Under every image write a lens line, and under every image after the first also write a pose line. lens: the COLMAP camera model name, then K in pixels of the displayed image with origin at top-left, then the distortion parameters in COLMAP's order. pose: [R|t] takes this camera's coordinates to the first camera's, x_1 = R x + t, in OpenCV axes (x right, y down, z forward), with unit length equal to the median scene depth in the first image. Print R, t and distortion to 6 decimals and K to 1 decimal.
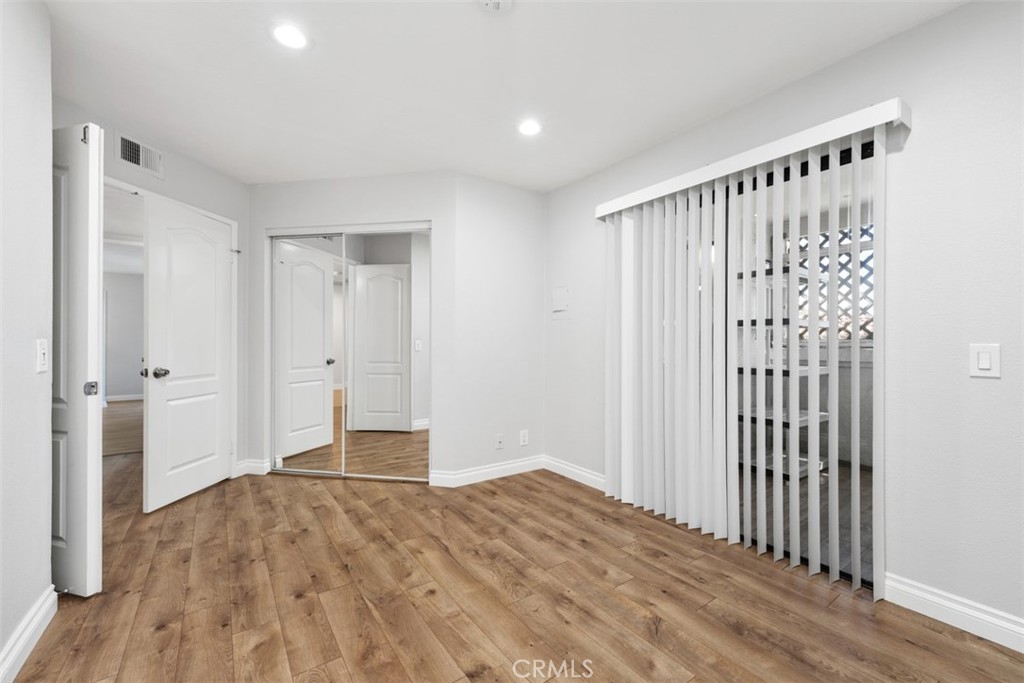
lens RADIAL K [[420.6, 0, 505.0], [0, 420.6, 337.1], [0, 0, 1]] dist [-0.000077, -0.000220]
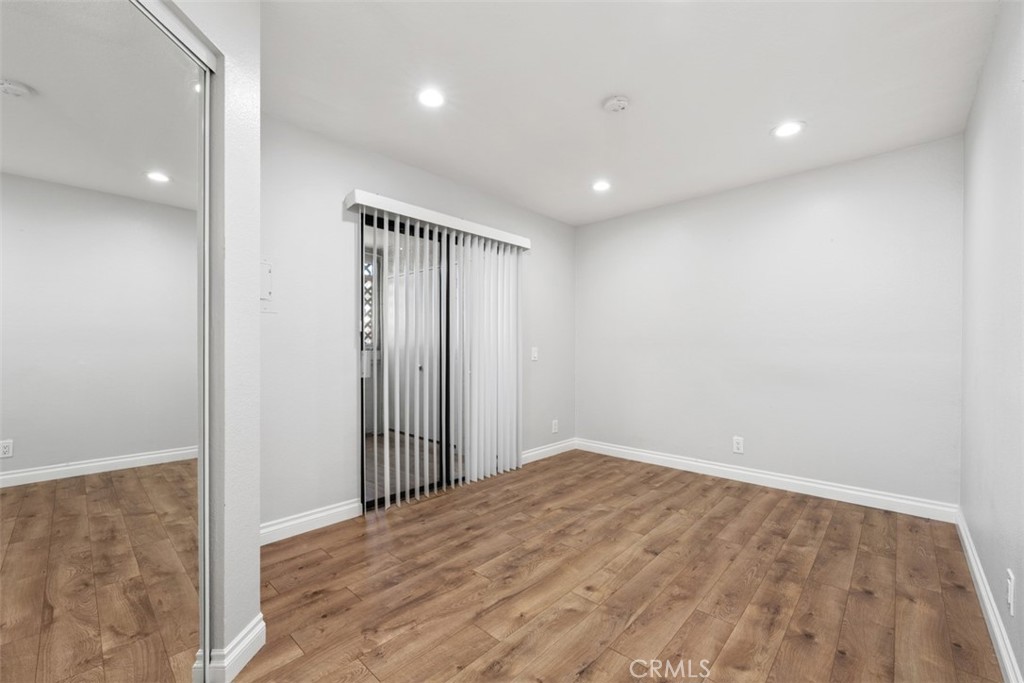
lens RADIAL K [[420.6, 0, 512.4], [0, 420.6, 344.9], [0, 0, 1]] dist [-0.000077, -0.000220]
pose [[-0.219391, 0.001114, 0.975636, -1.082292], [-0.014607, 0.999884, -0.004426, 0.000533], [-0.975528, -0.015222, -0.219350, 1.327781]]
